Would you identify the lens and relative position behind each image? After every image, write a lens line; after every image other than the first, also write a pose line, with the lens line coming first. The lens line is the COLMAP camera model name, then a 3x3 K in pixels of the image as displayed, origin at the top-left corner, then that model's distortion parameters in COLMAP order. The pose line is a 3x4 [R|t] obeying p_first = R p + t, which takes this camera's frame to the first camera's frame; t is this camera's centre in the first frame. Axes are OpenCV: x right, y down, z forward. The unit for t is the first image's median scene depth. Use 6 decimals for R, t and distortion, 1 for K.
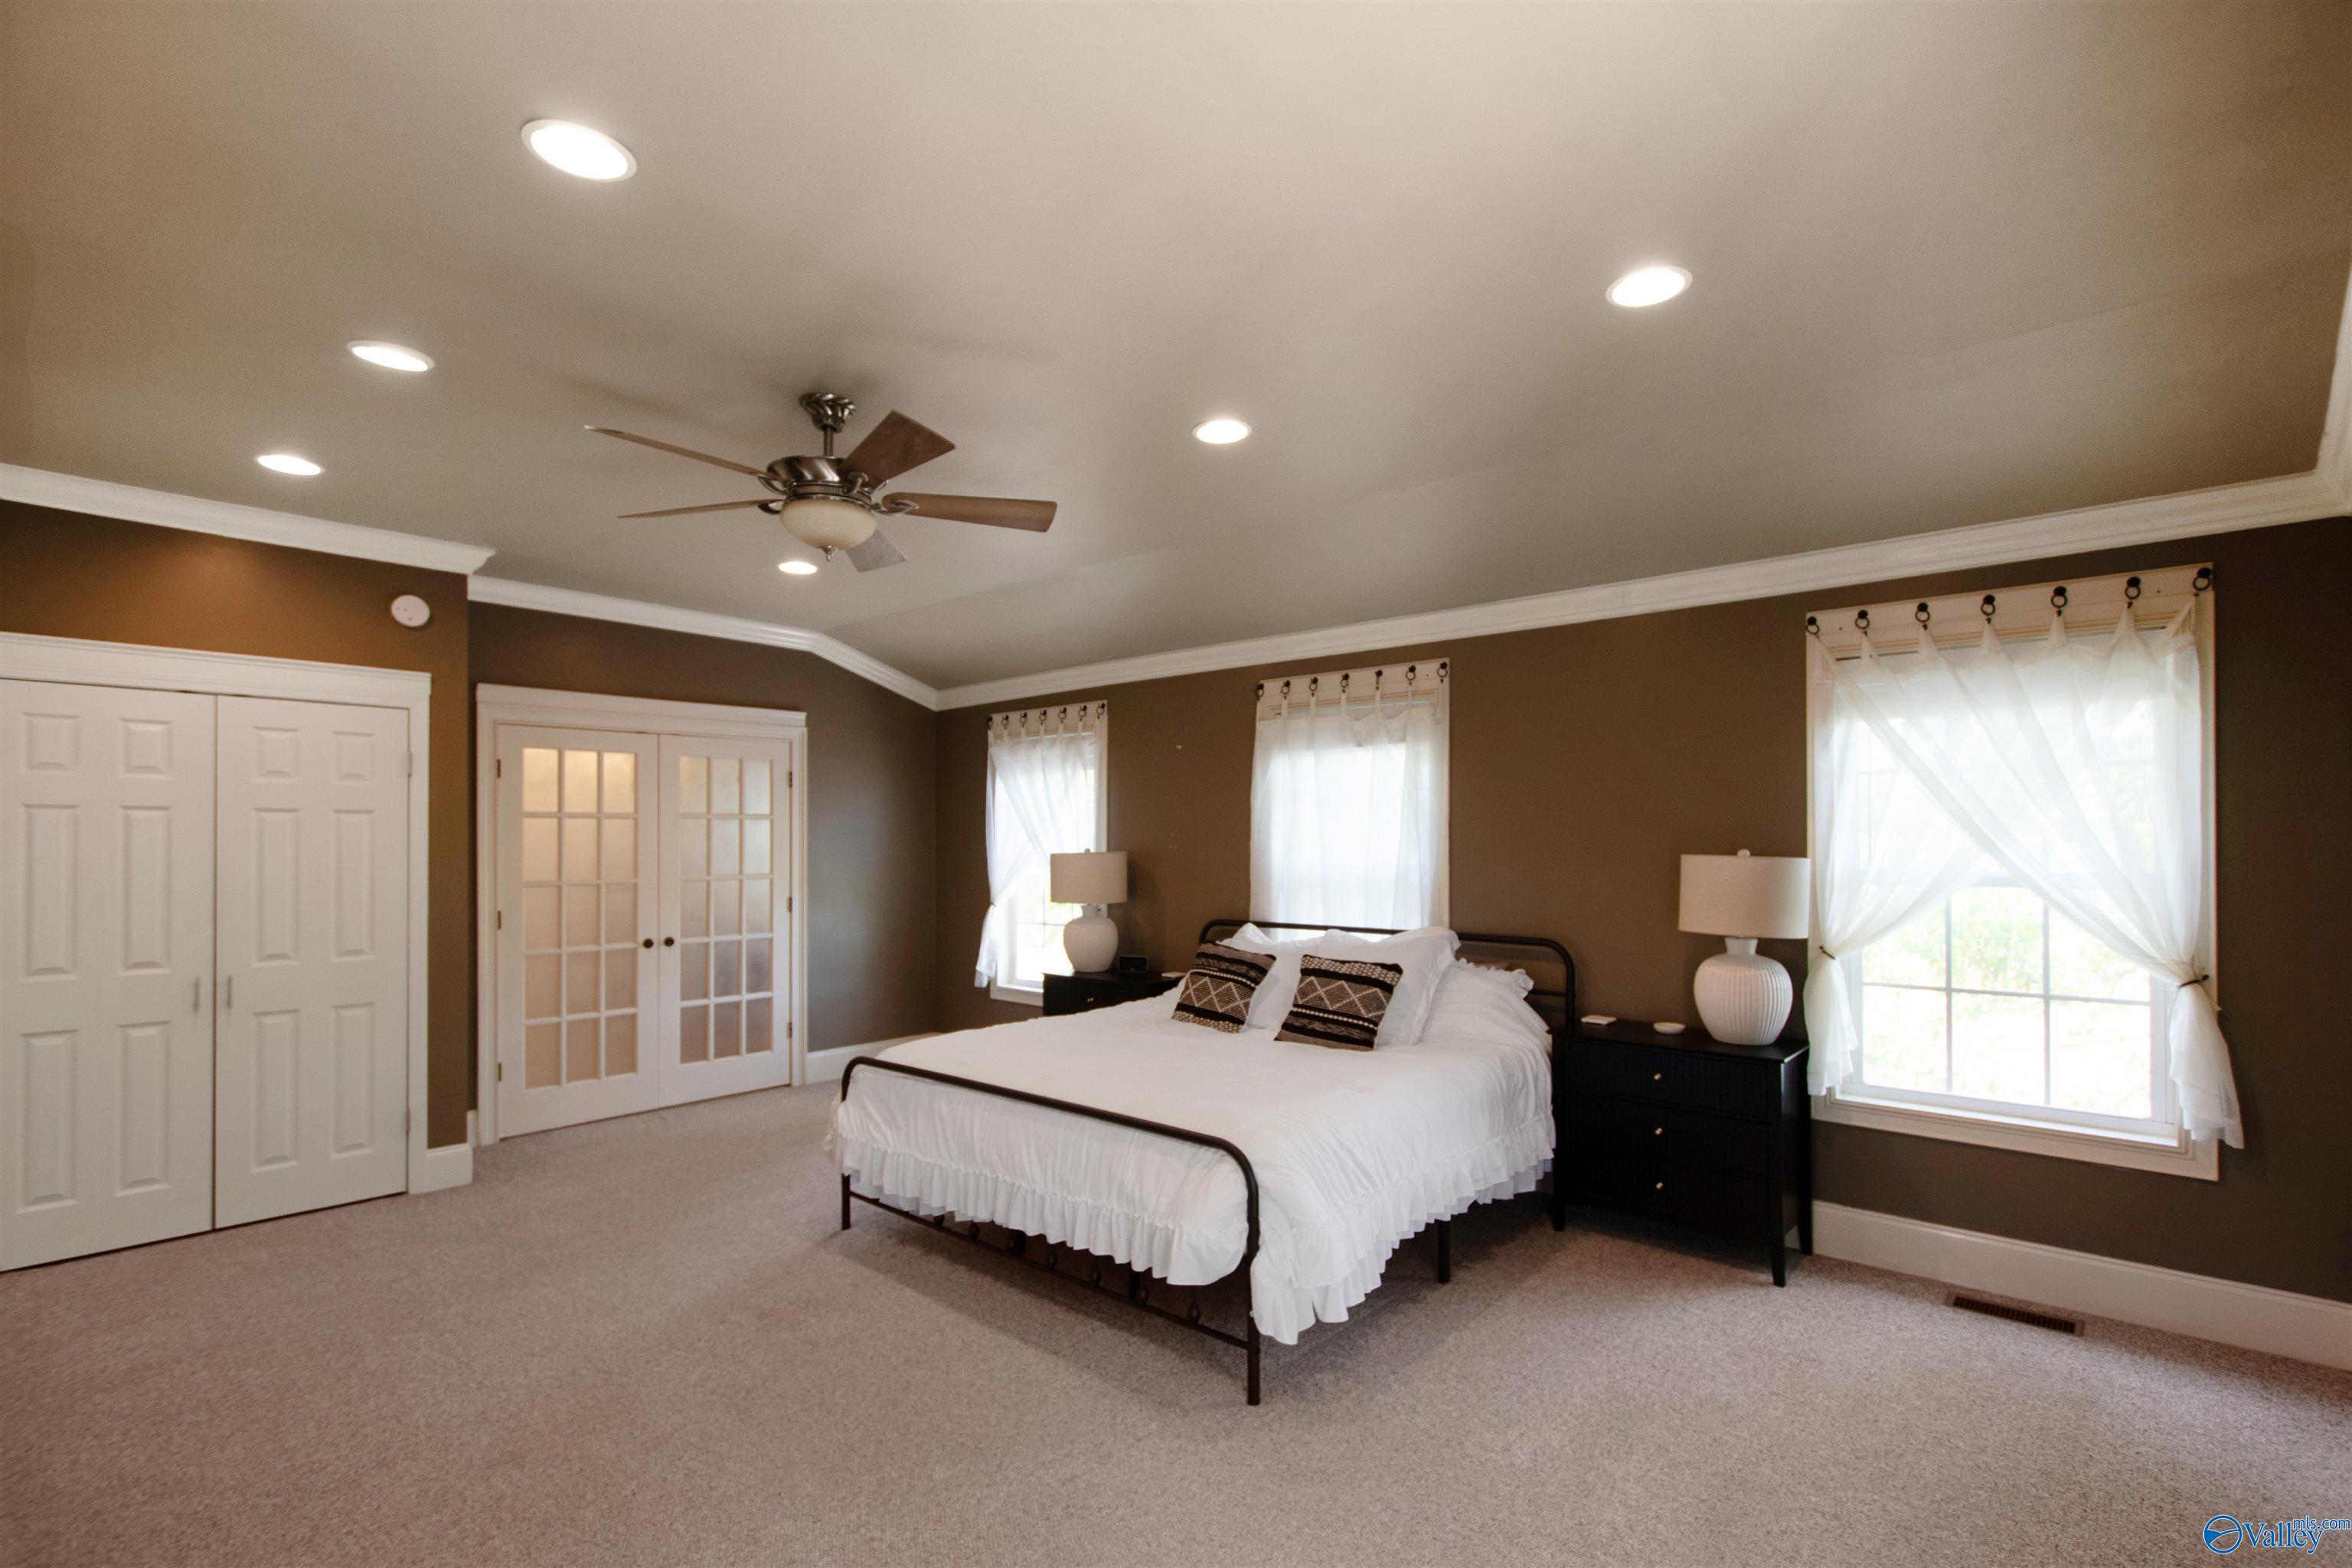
lens RADIAL K [[1110.0, 0, 1170.1], [0, 1110.0, 803.6], [0, 0, 1]] dist [0.002607, 0.000116]
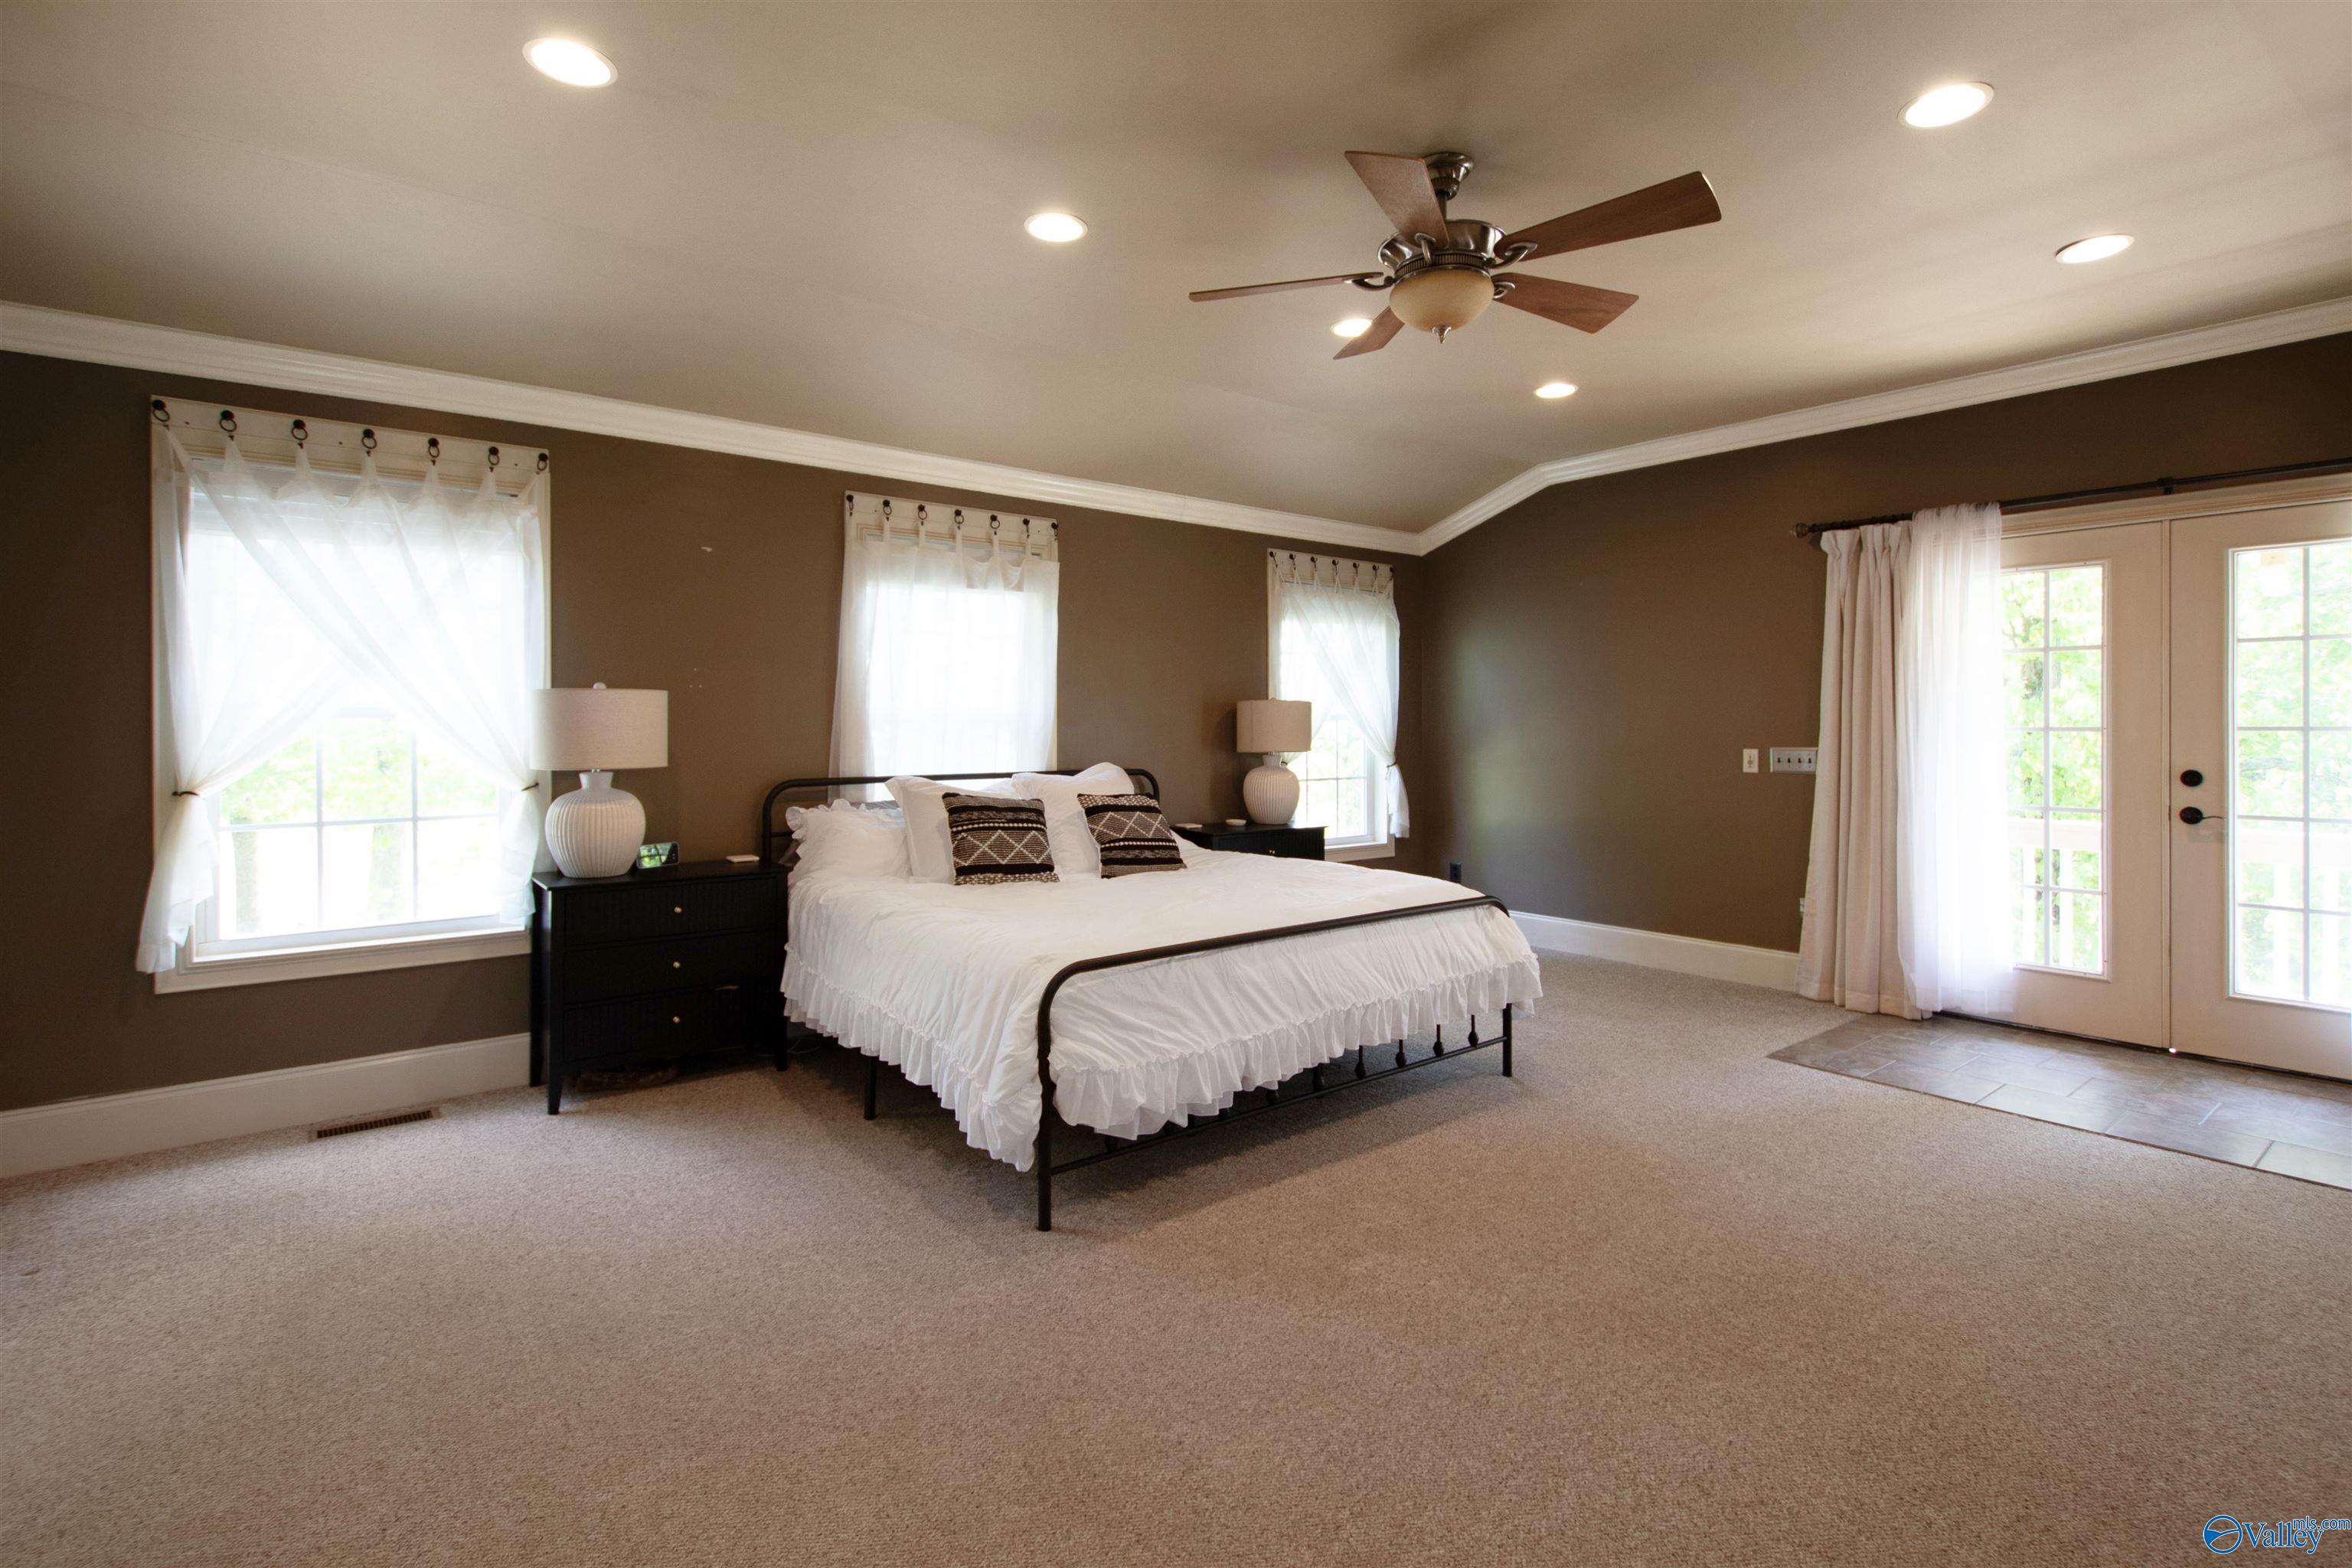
lens RADIAL K [[1104.5, 0, 1164.6], [0, 1104.5, 723.1], [0, 0, 1]] dist [-0.000936, -0.000374]
pose [[0.165843, -0.022916, 0.985886, -0.736477], [-0.057025, 0.997834, 0.032786, 0.025636], [-0.984502, -0.061658, 0.164177, 0.632008]]
